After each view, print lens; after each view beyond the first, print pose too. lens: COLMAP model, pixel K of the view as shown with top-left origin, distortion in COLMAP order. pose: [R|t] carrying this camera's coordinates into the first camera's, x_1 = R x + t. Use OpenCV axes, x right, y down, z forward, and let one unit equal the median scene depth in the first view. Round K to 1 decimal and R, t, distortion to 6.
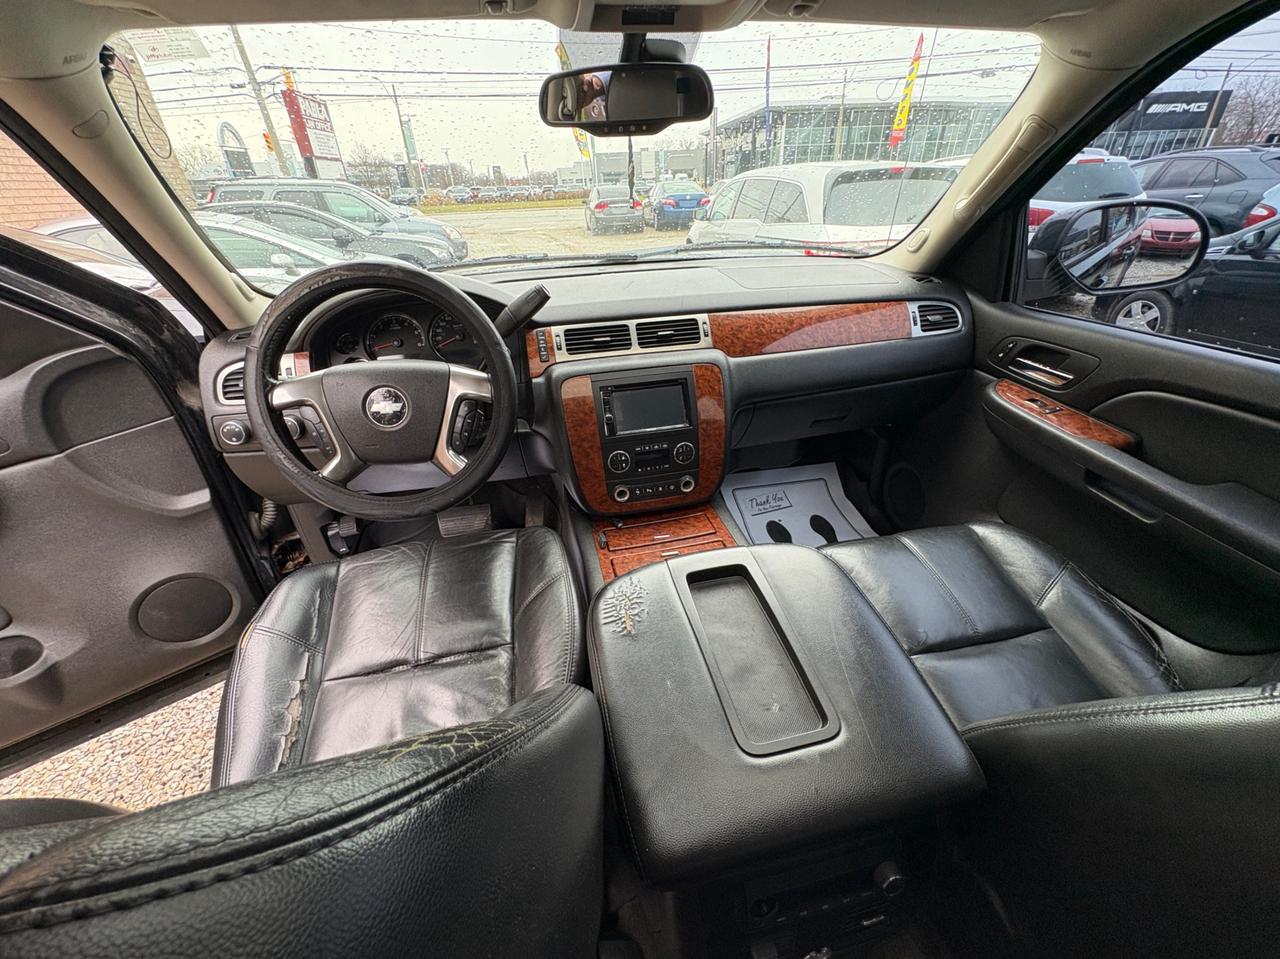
lens RADIAL K [[512.6, 0, 648.1], [0, 512.6, 477.7], [0, 0, 1]] dist [0.000125, 0.000035]
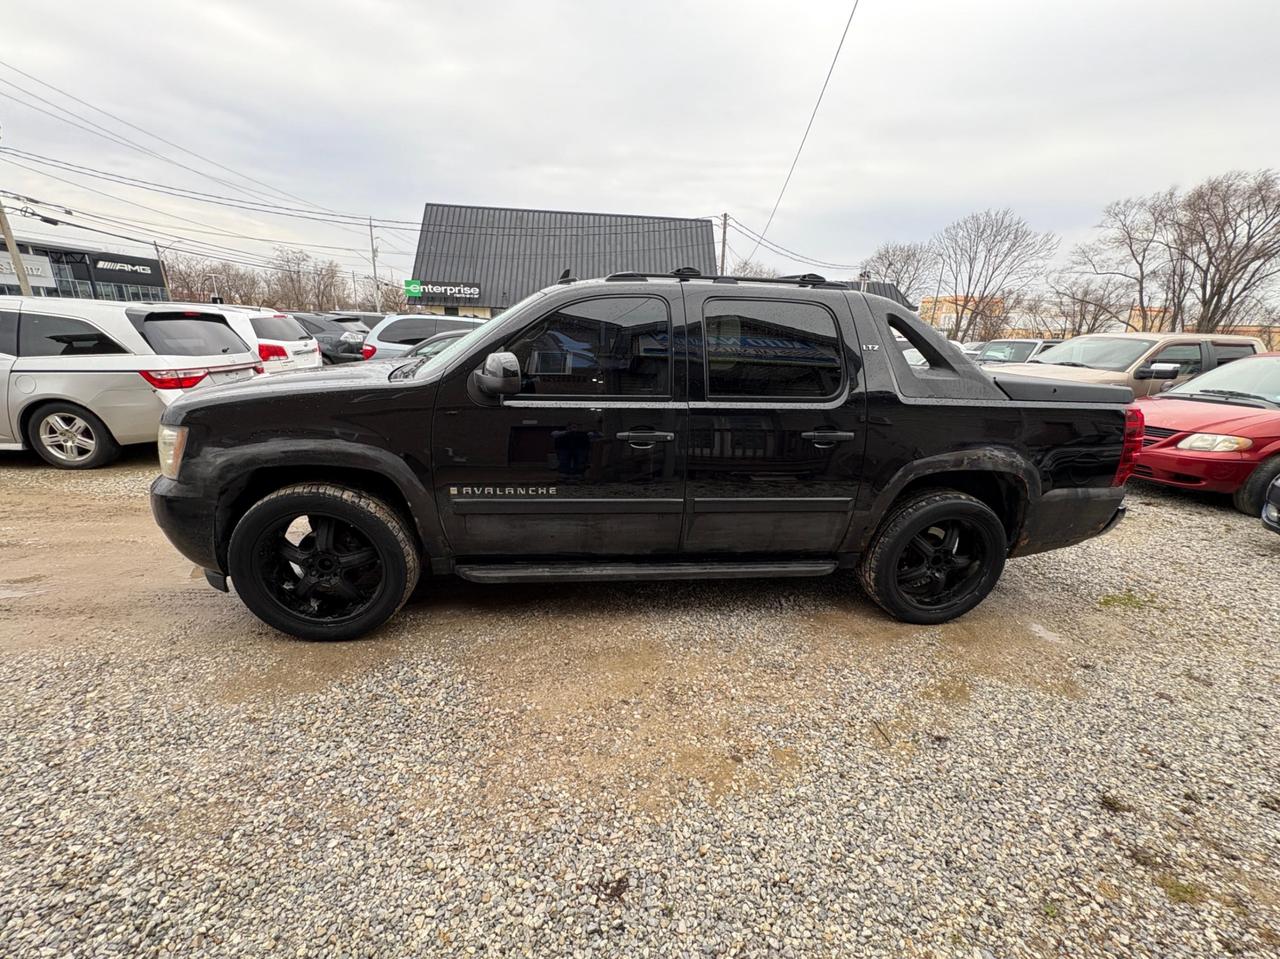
lens RADIAL K [[512.6, 0, 637.7], [0, 512.6, 470.2], [0, 0, 1]] dist [0.000125, 0.000035]
pose [[0.085859, -0.226457, 0.970230, -0.068514], [0.461186, 0.872245, 0.162775, 0.001998], [-0.883140, 0.433481, 0.179329, -0.000652]]
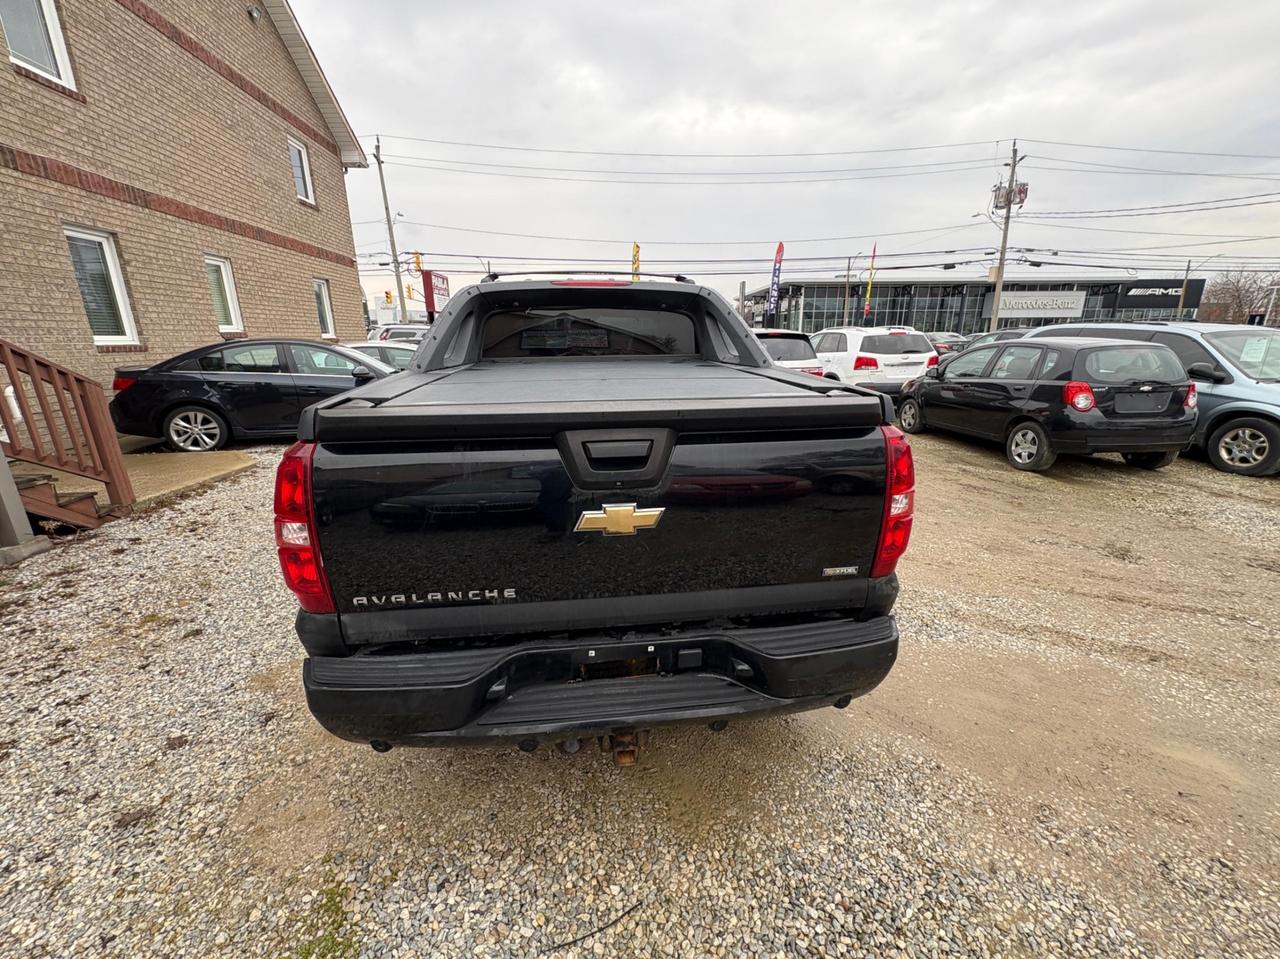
lens RADIAL K [[512.6, 0, 641.9], [0, 512.6, 478.8], [0, 0, 1]] dist [0.000125, 0.000035]
pose [[0.995308, 0.055281, -0.079406, 0.018571], [-0.073120, 0.967229, -0.243150, 0.039556], [0.063362, 0.247815, 0.966733, -0.070125]]
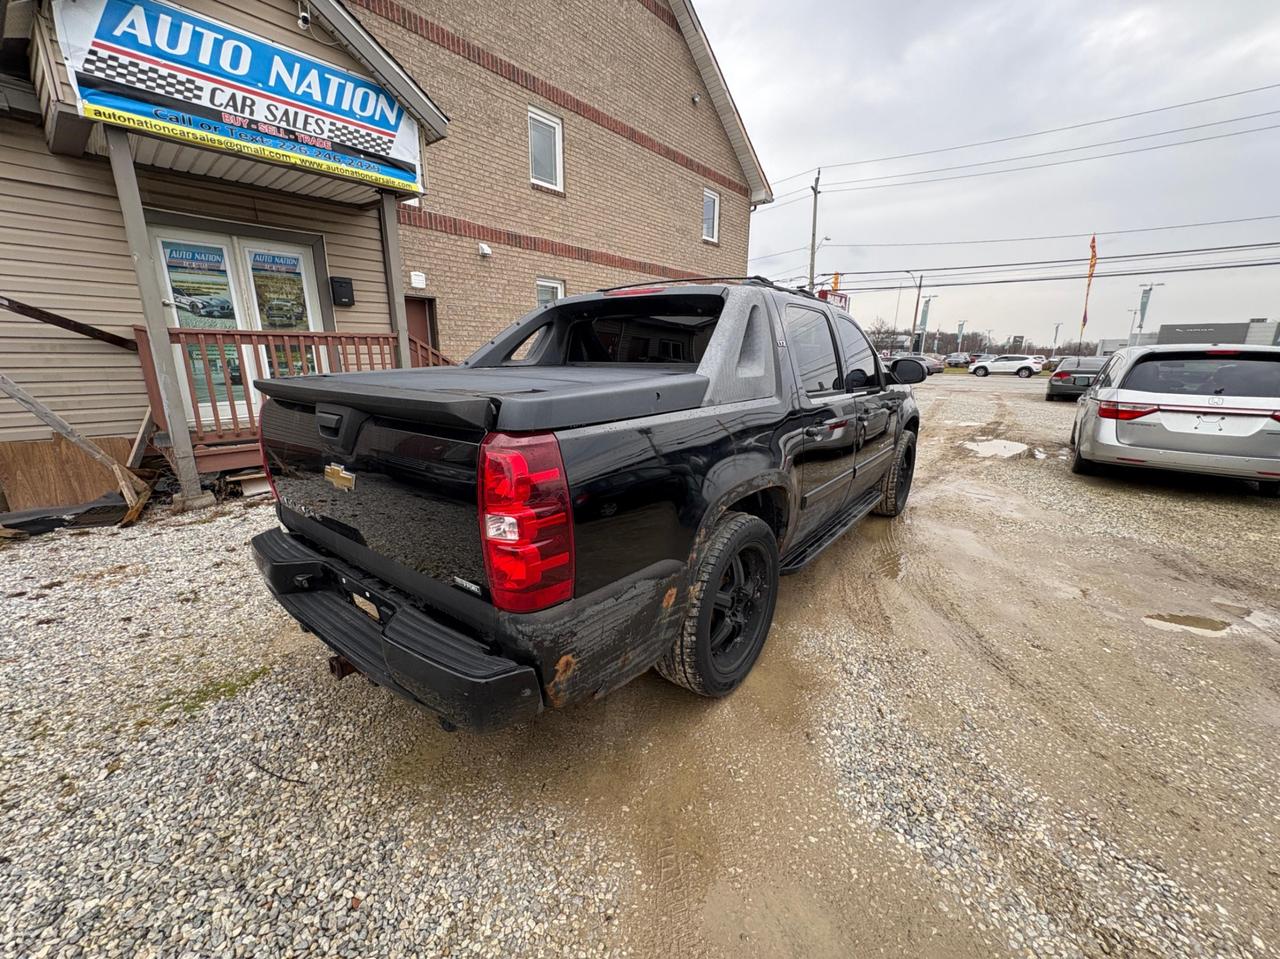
lens RADIAL K [[512.6, 0, 642.5], [0, 512.6, 479.5], [0, 0, 1]] dist [0.000125, 0.000035]
pose [[0.640398, 0.225896, -0.734072, 0.056048], [-0.412869, 0.907180, -0.081017, 0.028933], [0.647634, 0.354959, 0.674221, -0.052108]]
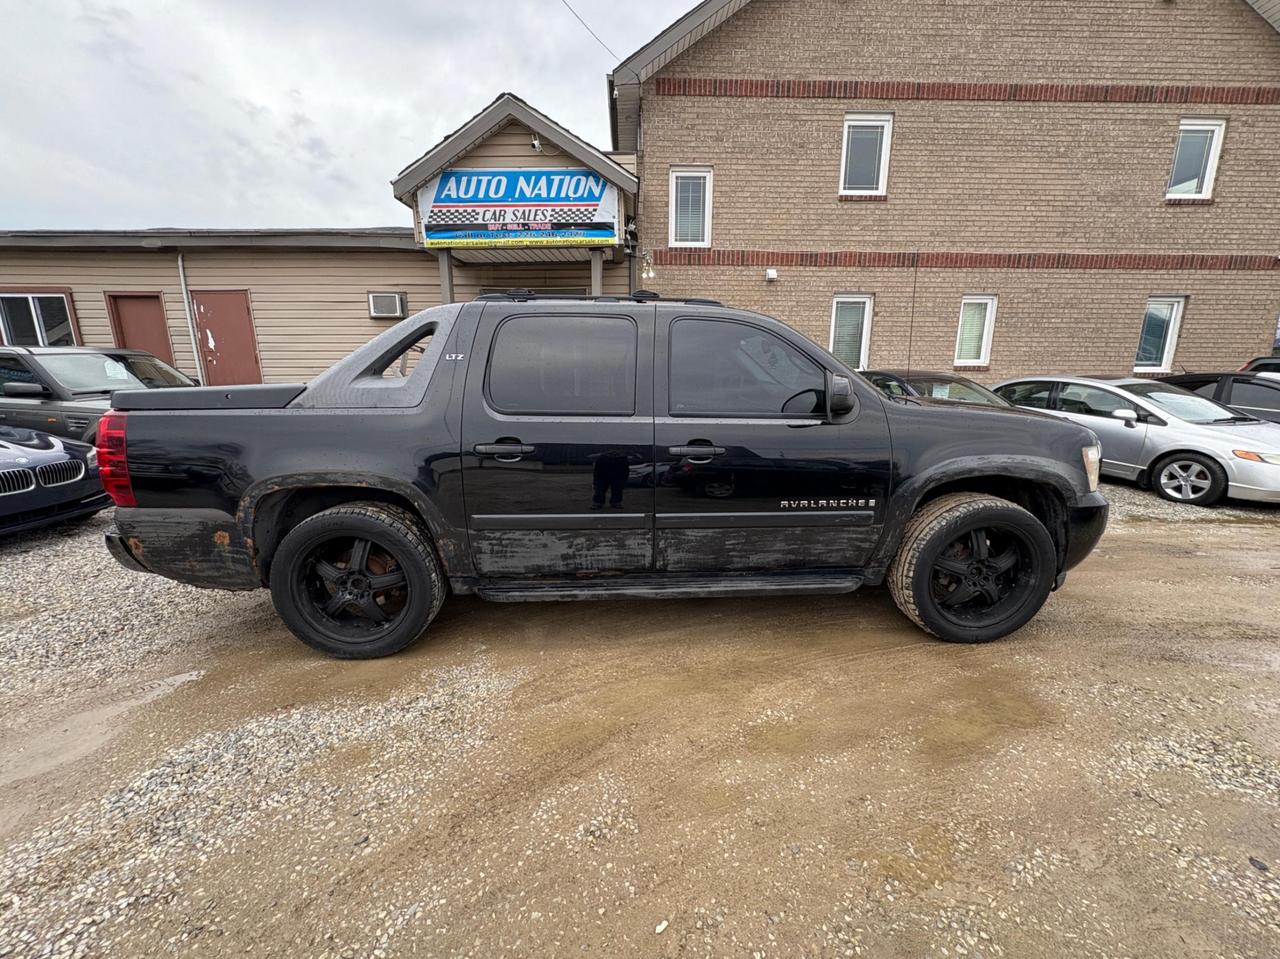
lens RADIAL K [[512.6, 0, 639.0], [0, 512.6, 479.8], [0, 0, 1]] dist [0.000125, 0.000035]
pose [[-0.174500, 0.234417, -0.956347, 0.073127], [-0.489378, 0.822152, 0.290818, -0.007369], [0.854435, 0.518762, -0.028747, 0.010600]]
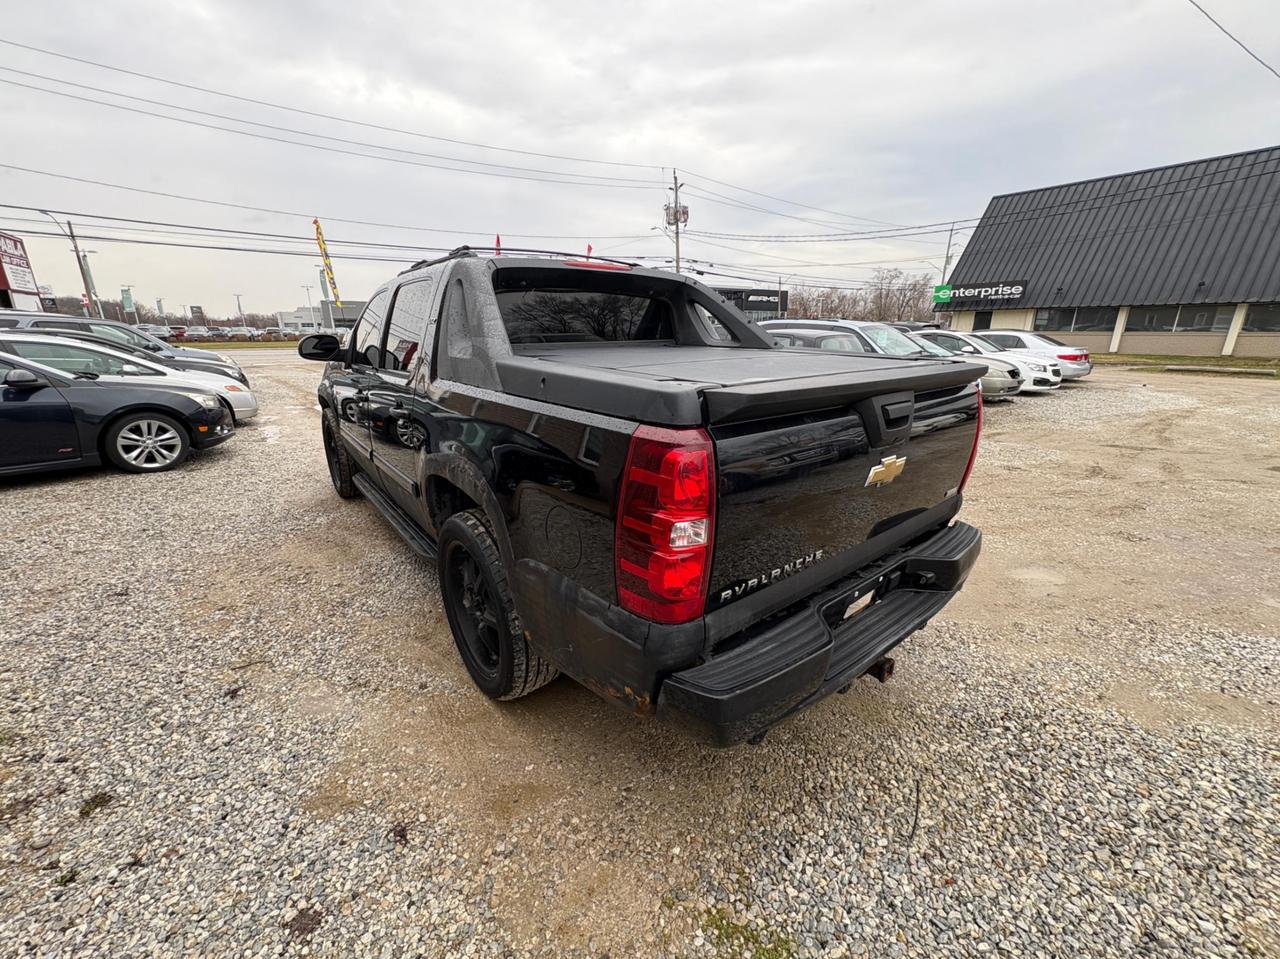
lens RADIAL K [[512.6, 0, 642.7], [0, 512.6, 472.1], [0, 0, 1]] dist [0.000125, 0.000035]
pose [[0.894995, -0.084211, 0.438056, -0.014670], [0.193664, 0.957996, -0.211514, 0.039037], [-0.401844, 0.274140, 0.873709, -0.065164]]
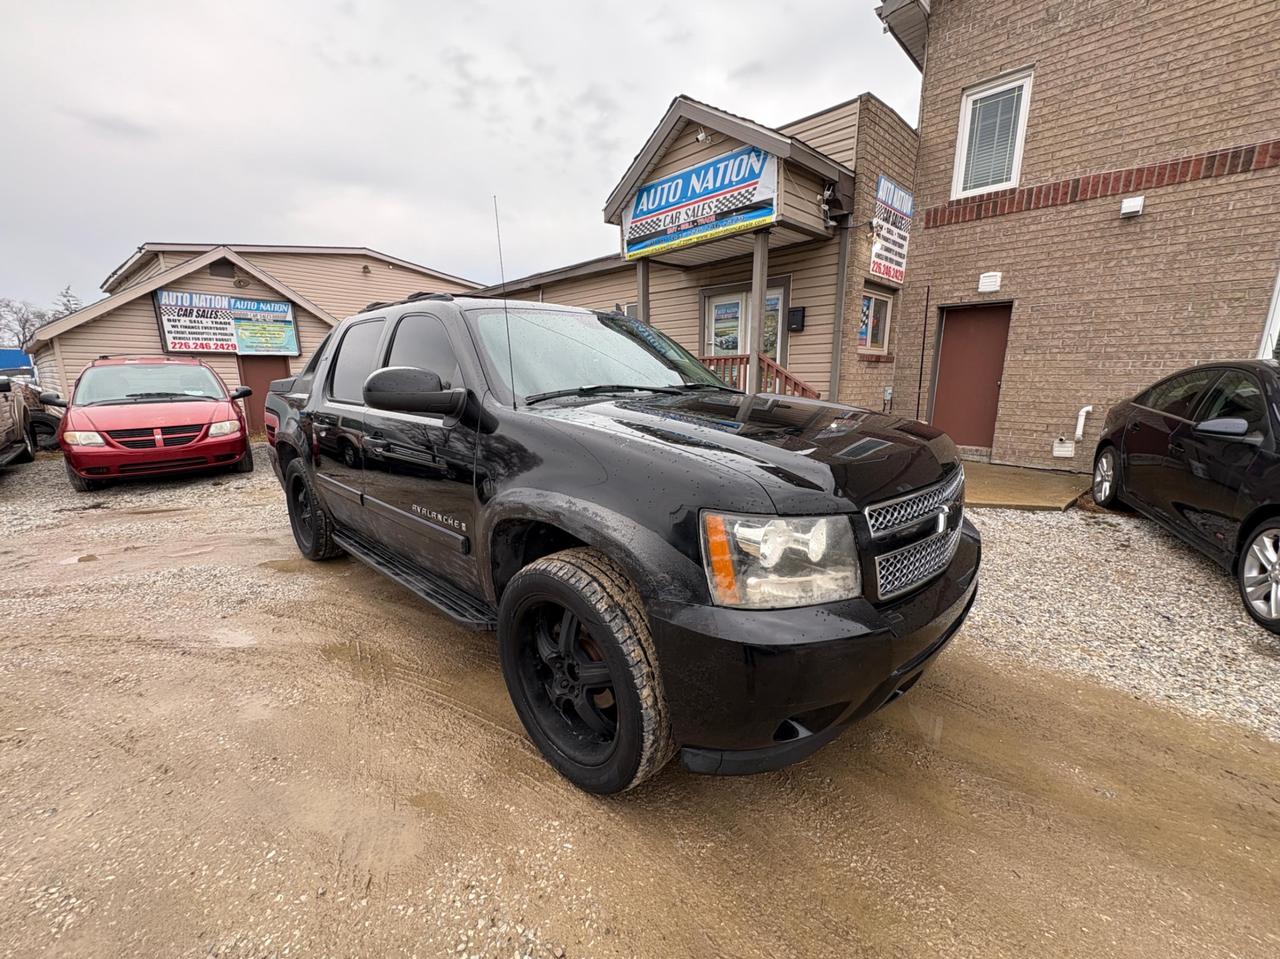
lens RADIAL K [[512.6, 0, 637.9], [0, 512.6, 478.6], [0, 0, 1]] dist [0.000125, 0.000035]
pose [[-0.833430, 0.148937, -0.532177, 0.028247], [-0.248235, 0.759481, 0.601306, -0.034529], [0.493735, 0.633251, -0.596002, 0.061721]]
